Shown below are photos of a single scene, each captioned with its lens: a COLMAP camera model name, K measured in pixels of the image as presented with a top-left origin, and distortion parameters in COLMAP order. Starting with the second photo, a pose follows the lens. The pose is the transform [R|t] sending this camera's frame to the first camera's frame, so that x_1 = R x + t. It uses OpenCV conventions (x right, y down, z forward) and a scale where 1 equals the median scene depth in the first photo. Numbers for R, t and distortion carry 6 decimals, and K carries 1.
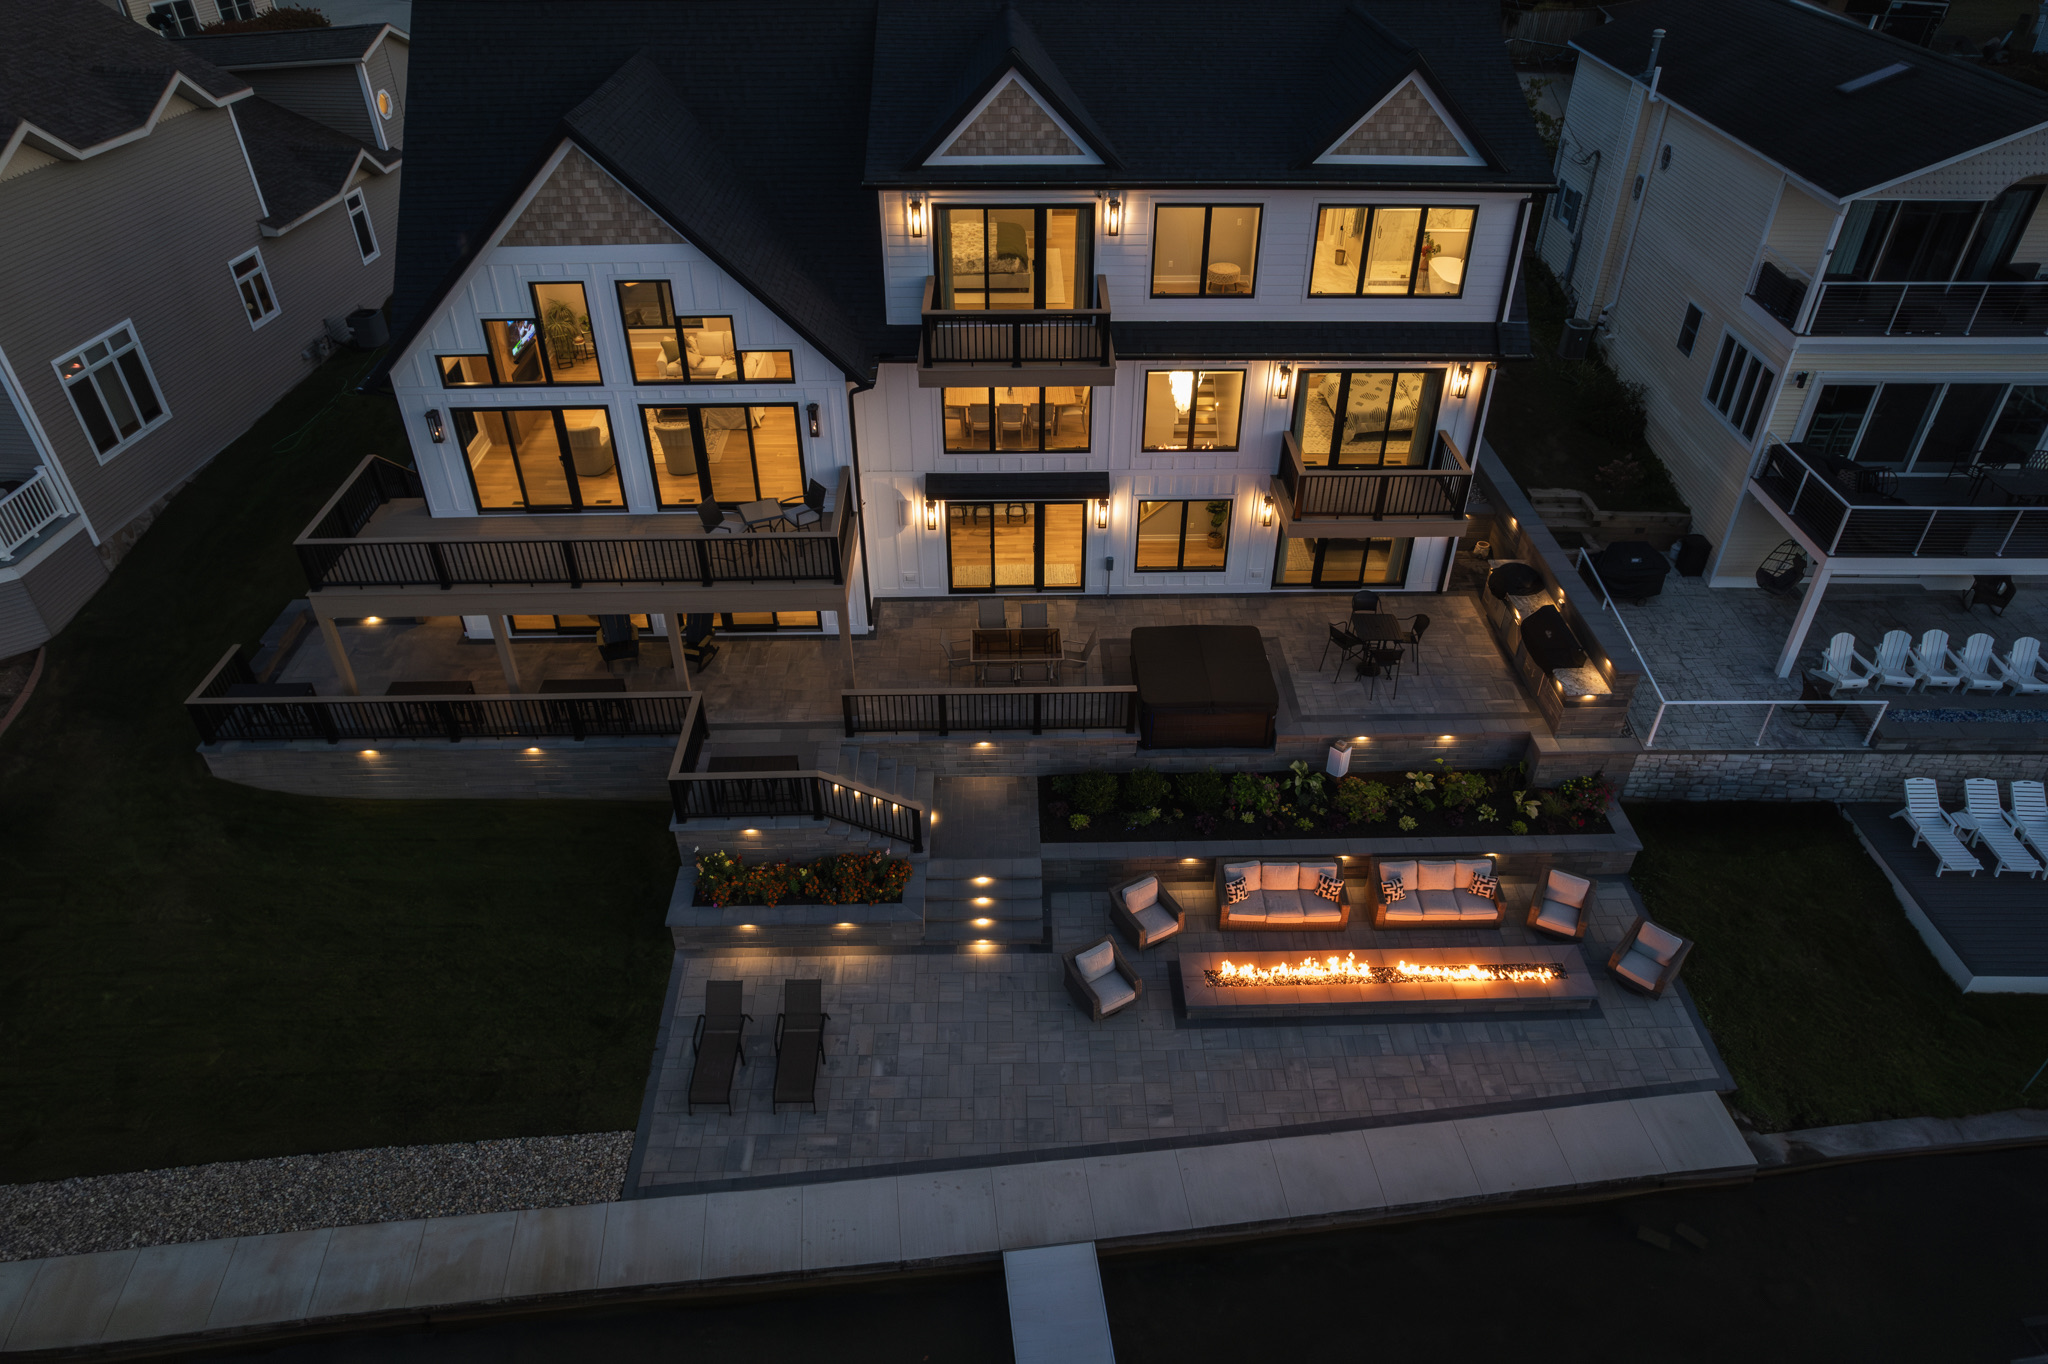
lens RADIAL K [[1313.2, 0, 1024.0], [0, 1313.2, 682.0], [0, 0, 1]] dist [-0.075347, 0.056903]
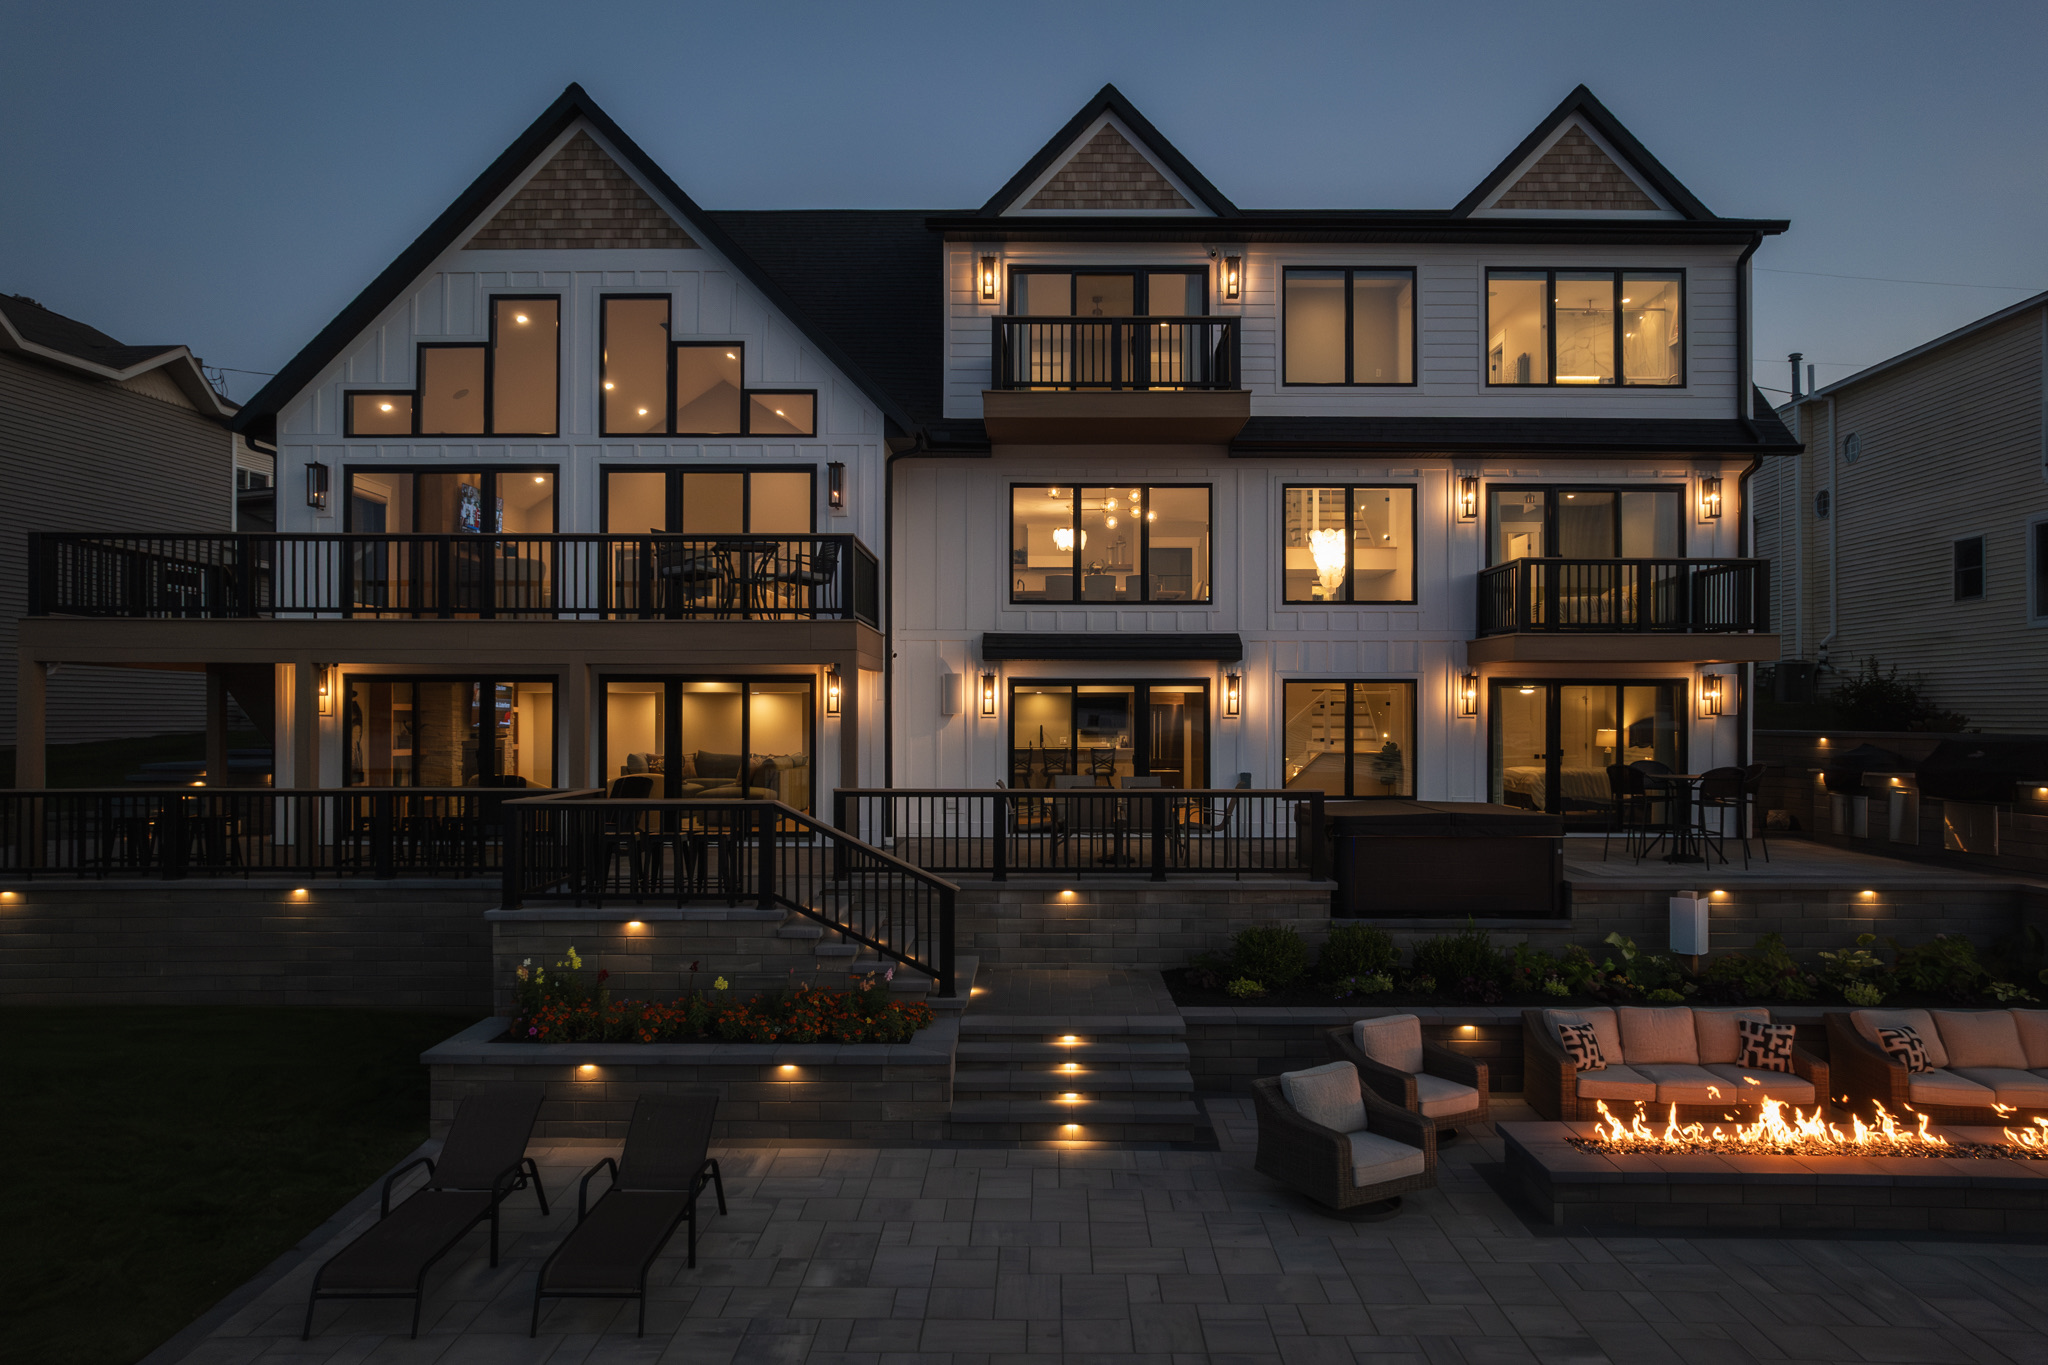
lens RADIAL K [[1331.2, 0, 1035.4], [0, 1331.2, 704.5], [0, 0, 1]] dist [-0.025010, 0.003474]
pose [[0.999665, 0.002364, -0.025762, -0.032134], [-0.017368, 0.799366, -0.600594, 0.358932], [0.019173, 0.600840, 0.799139, 0.510177]]
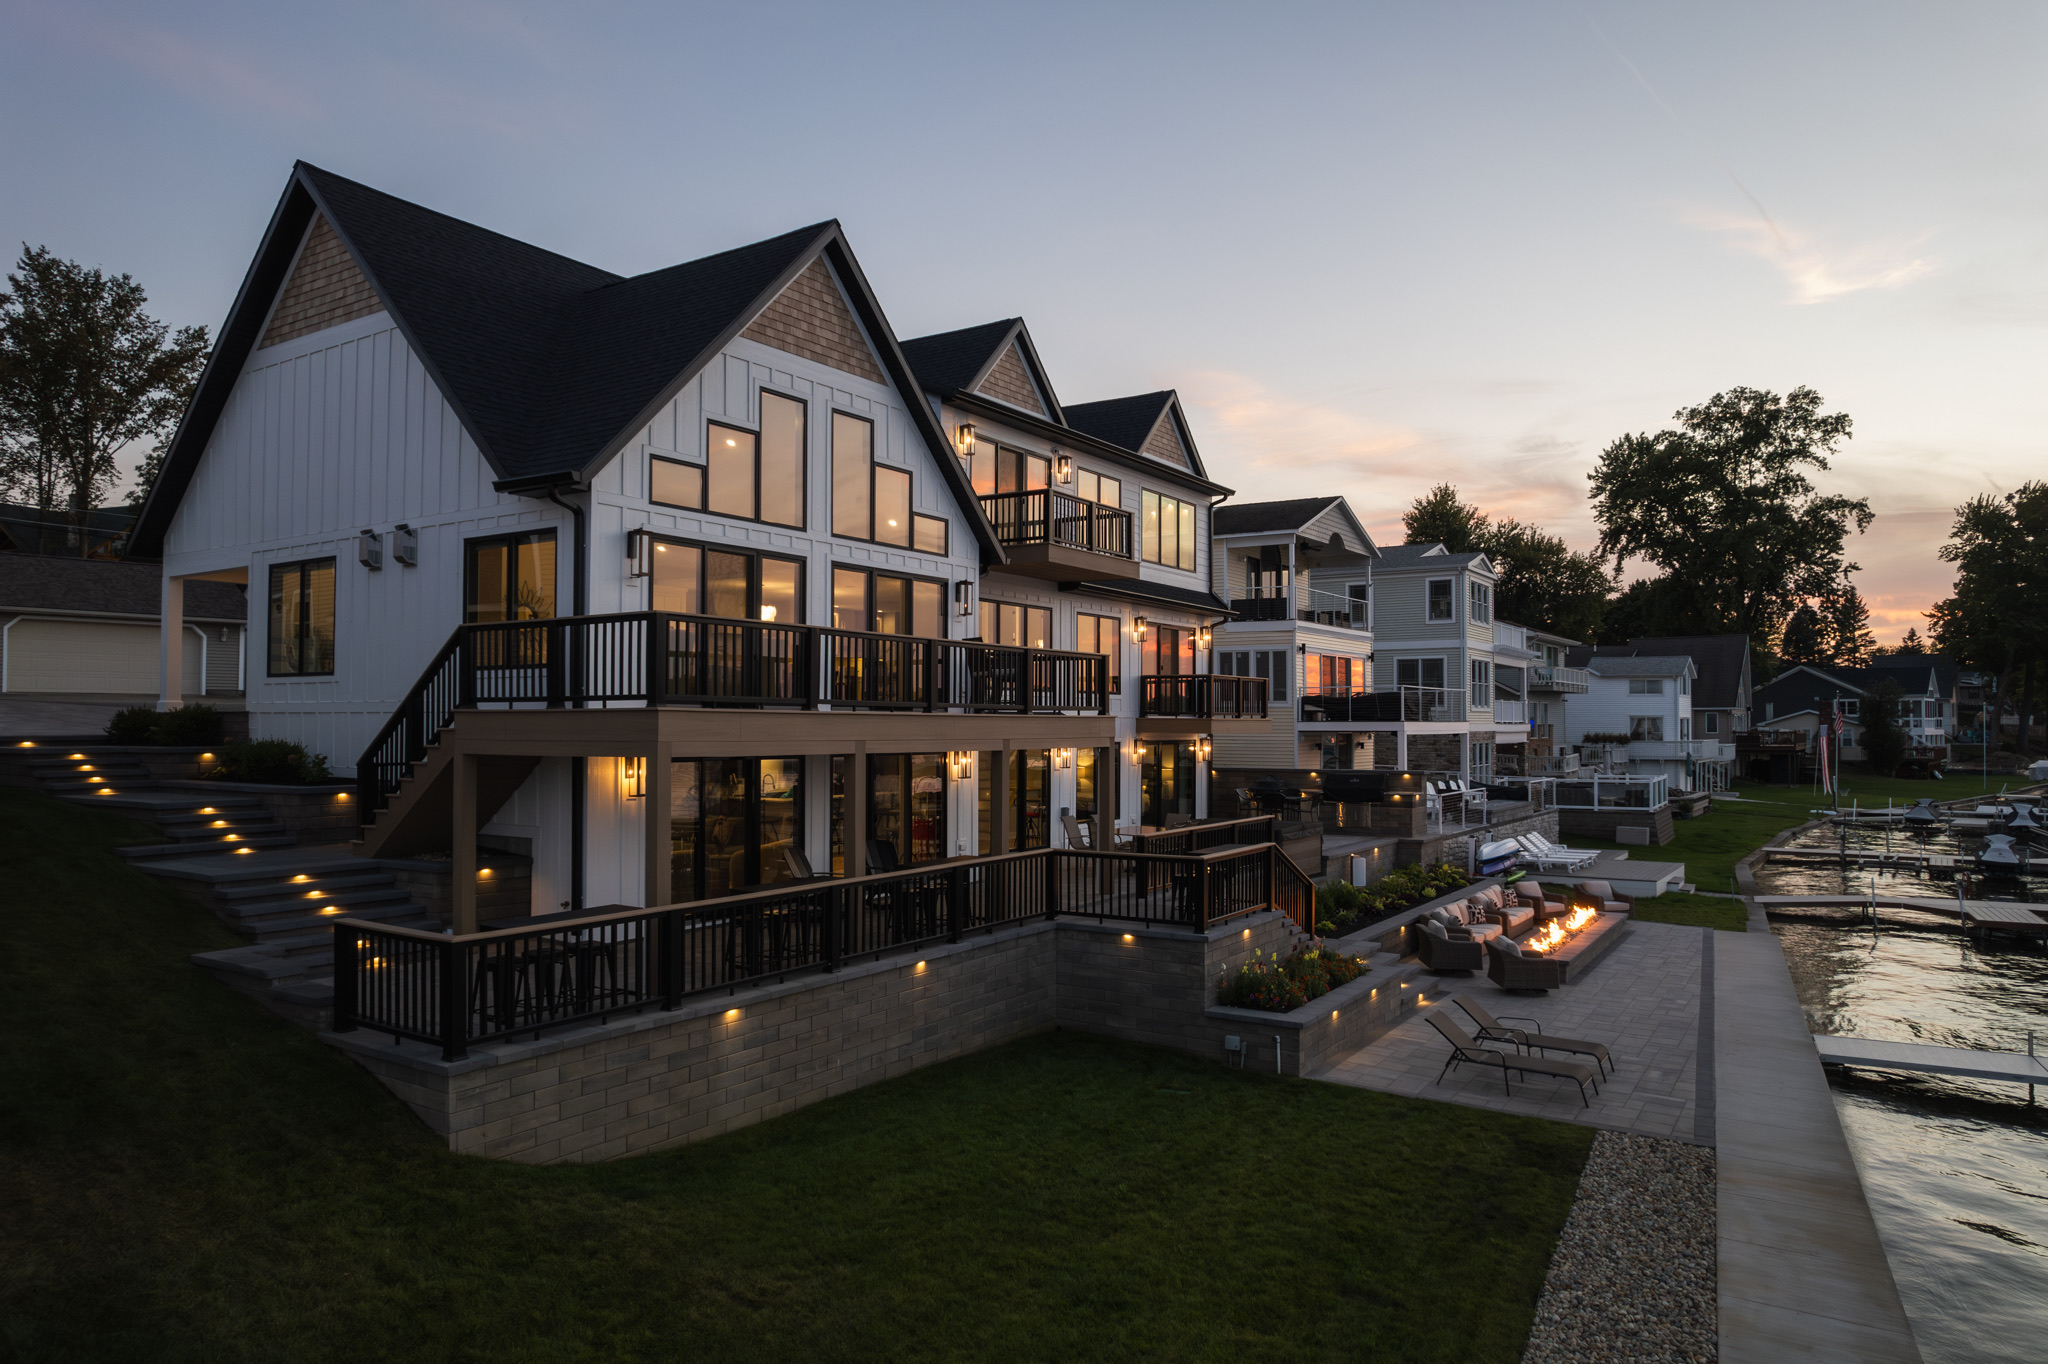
lens RADIAL K [[1313.2, 0, 1024.0], [0, 1313.2, 682.0], [0, 0, 1]] dist [-0.075347, 0.056903]
pose [[0.563448, 0.028926, 0.825645, -0.949702], [0.486886, 0.795761, -0.360146, 0.212245], [-0.667434, 0.604919, 0.434287, 0.637978]]
